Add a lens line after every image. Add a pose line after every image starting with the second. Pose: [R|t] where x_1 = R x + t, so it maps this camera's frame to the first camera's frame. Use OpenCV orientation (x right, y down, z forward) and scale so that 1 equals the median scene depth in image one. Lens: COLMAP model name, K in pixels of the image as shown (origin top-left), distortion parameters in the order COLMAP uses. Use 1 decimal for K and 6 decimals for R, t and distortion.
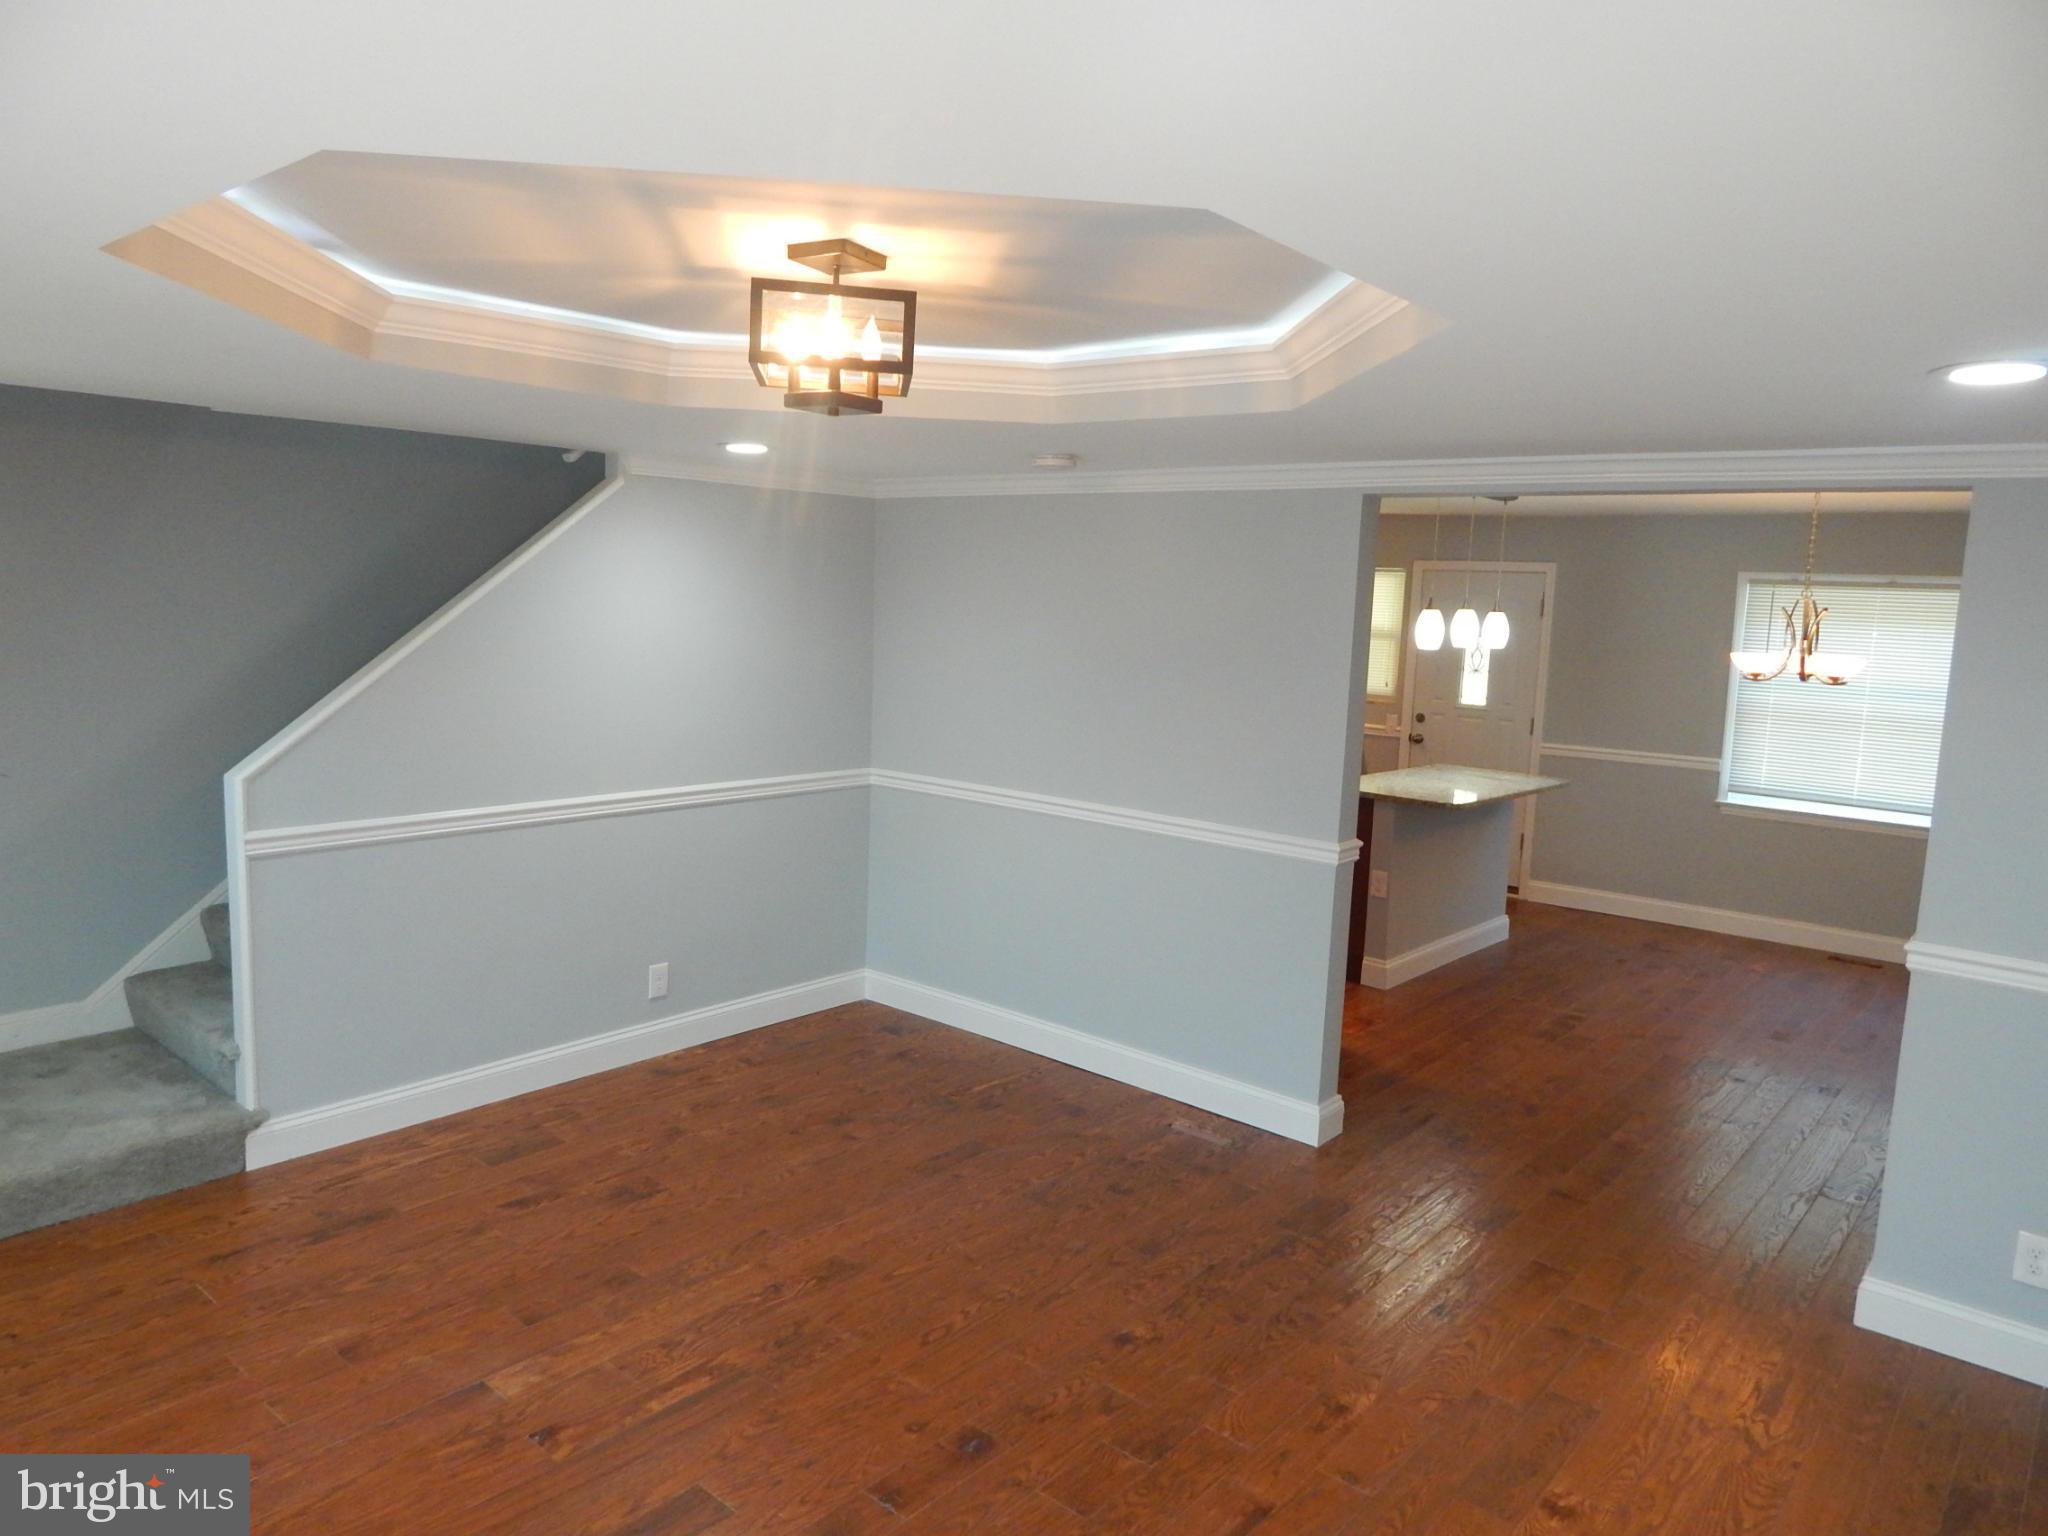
lens RADIAL K [[1357.7, 0, 1028.6], [0, 1357.7, 738.0], [0, 0, 1]] dist [0.005472, -0.011534]
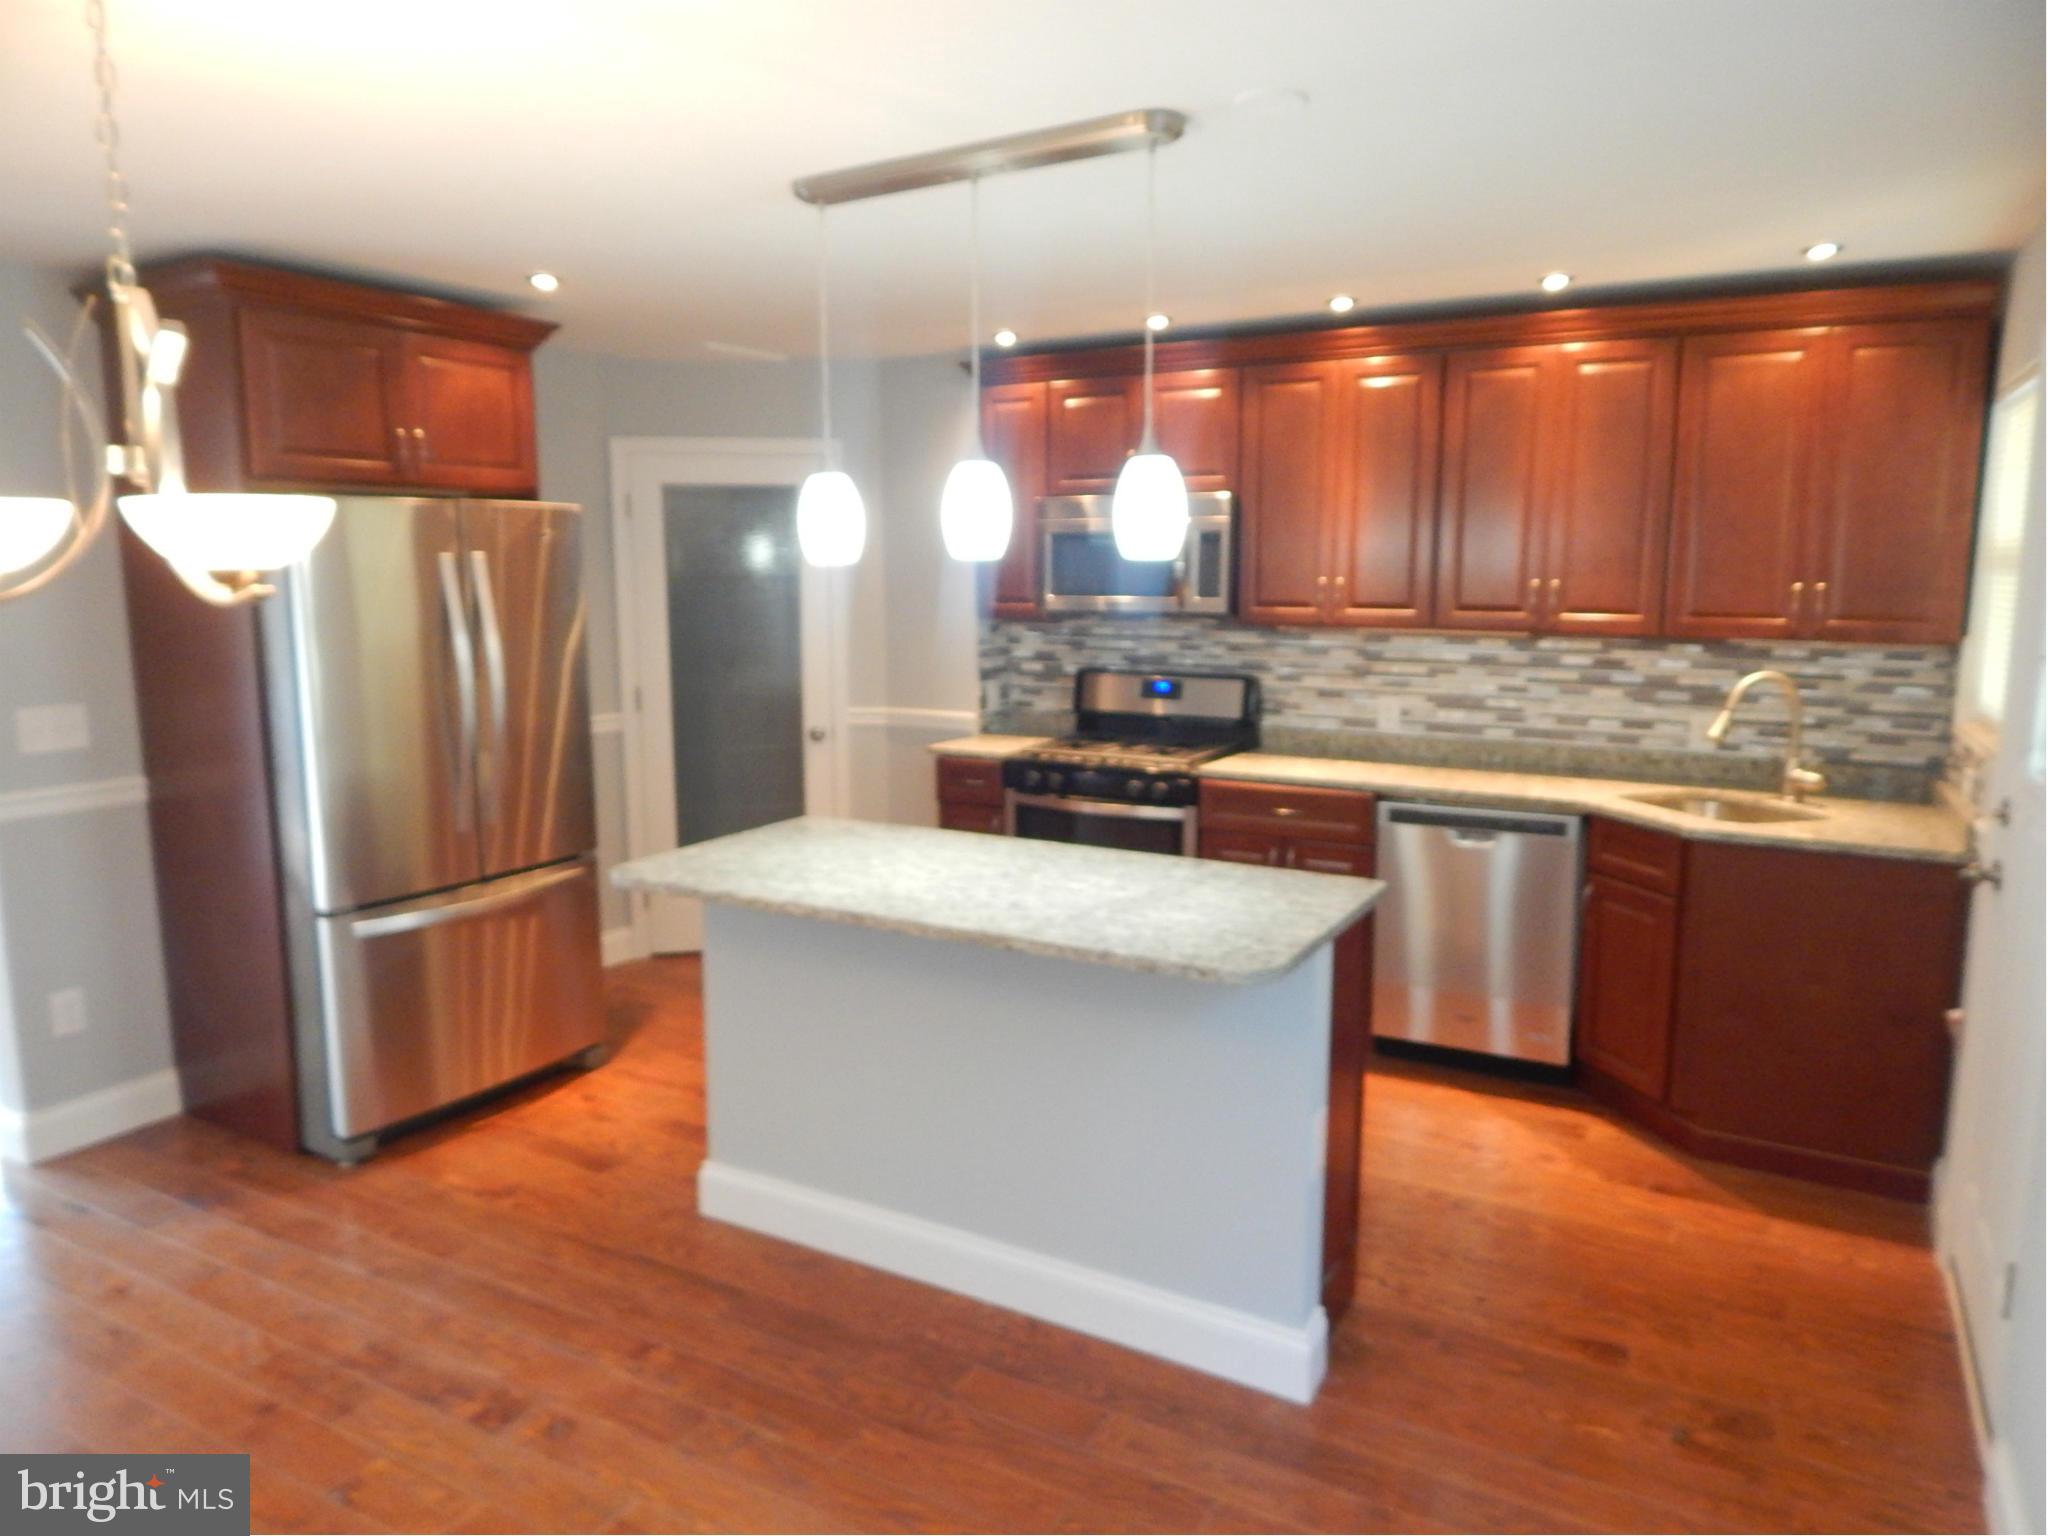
lens RADIAL K [[1357.7, 0, 1030.0], [0, 1357.7, 764.0], [0, 0, 1]] dist [0.005472, -0.011534]
pose [[0.195991, 0.113700, -0.973992, 0.660079], [-0.099700, 0.990419, 0.095556, -0.041837], [0.975524, 0.078379, 0.205449, 0.846788]]
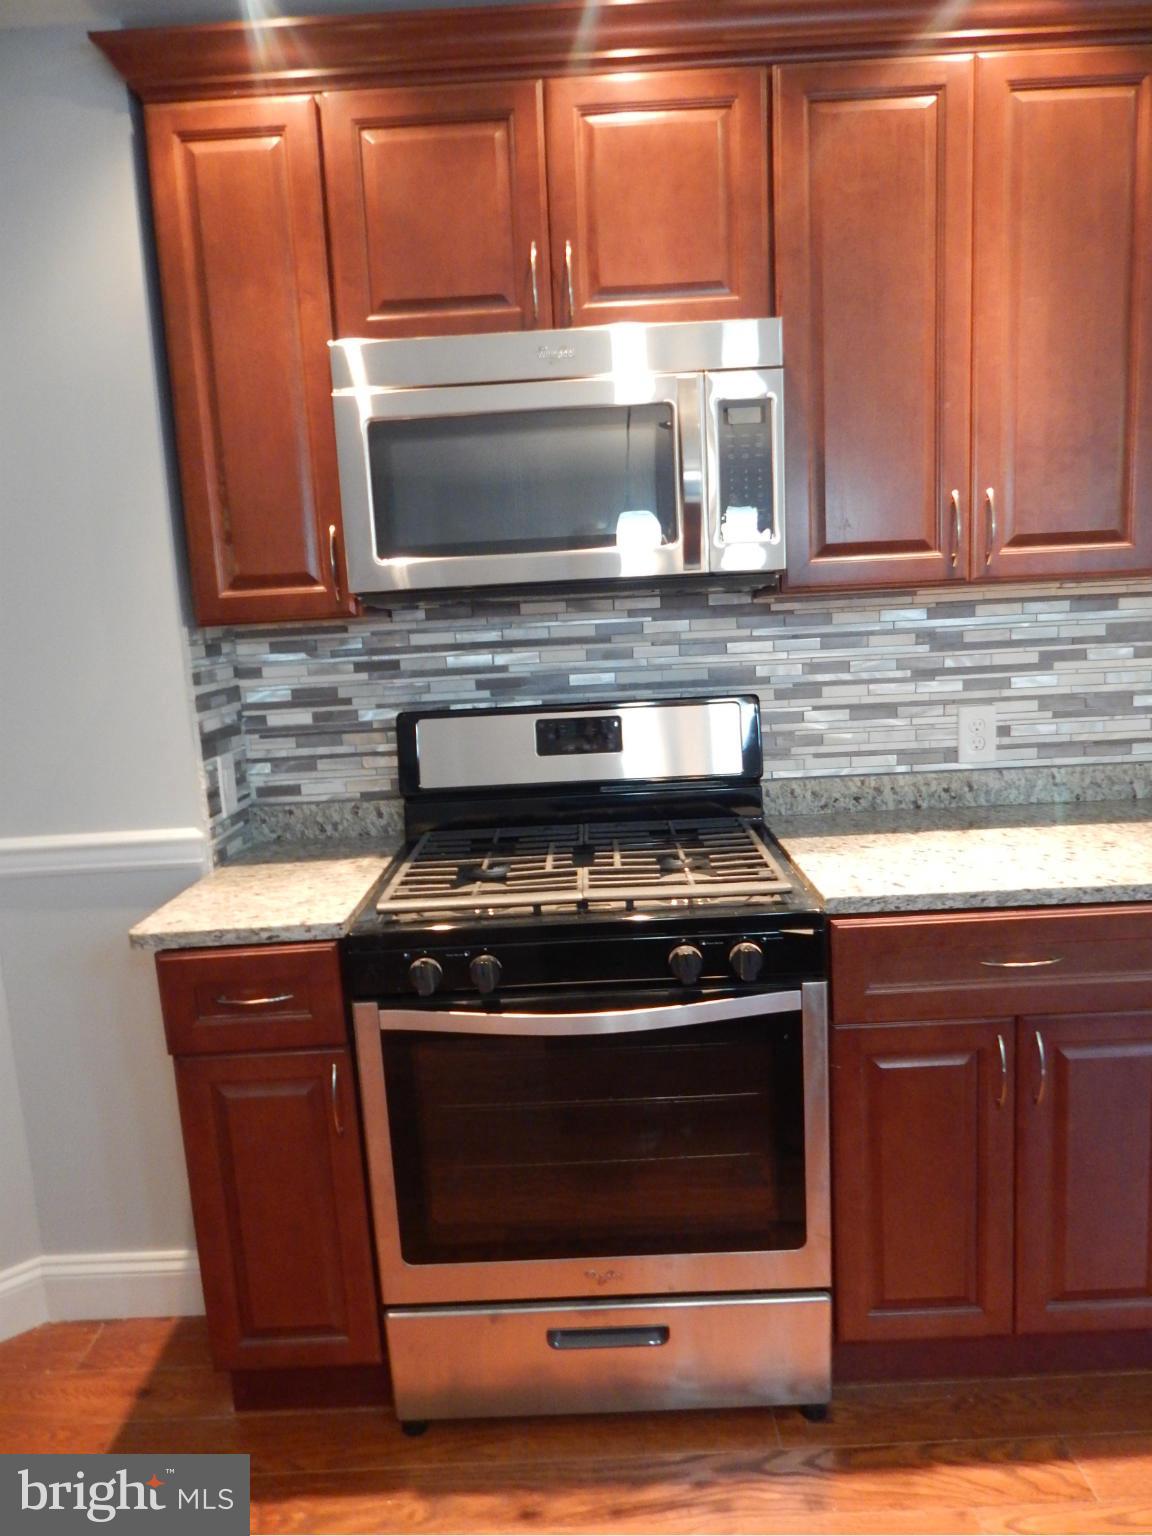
lens RADIAL K [[1018.3, 0, 577.7], [0, 1018.3, 760.8], [0, 0, 1]] dist [0.005472, -0.011534]
pose [[0.643288, 0.050753, -0.763940, 0.213048], [-0.008639, 0.998218, 0.059043, -0.029748], [0.765575, -0.031382, 0.642581, 0.871639]]
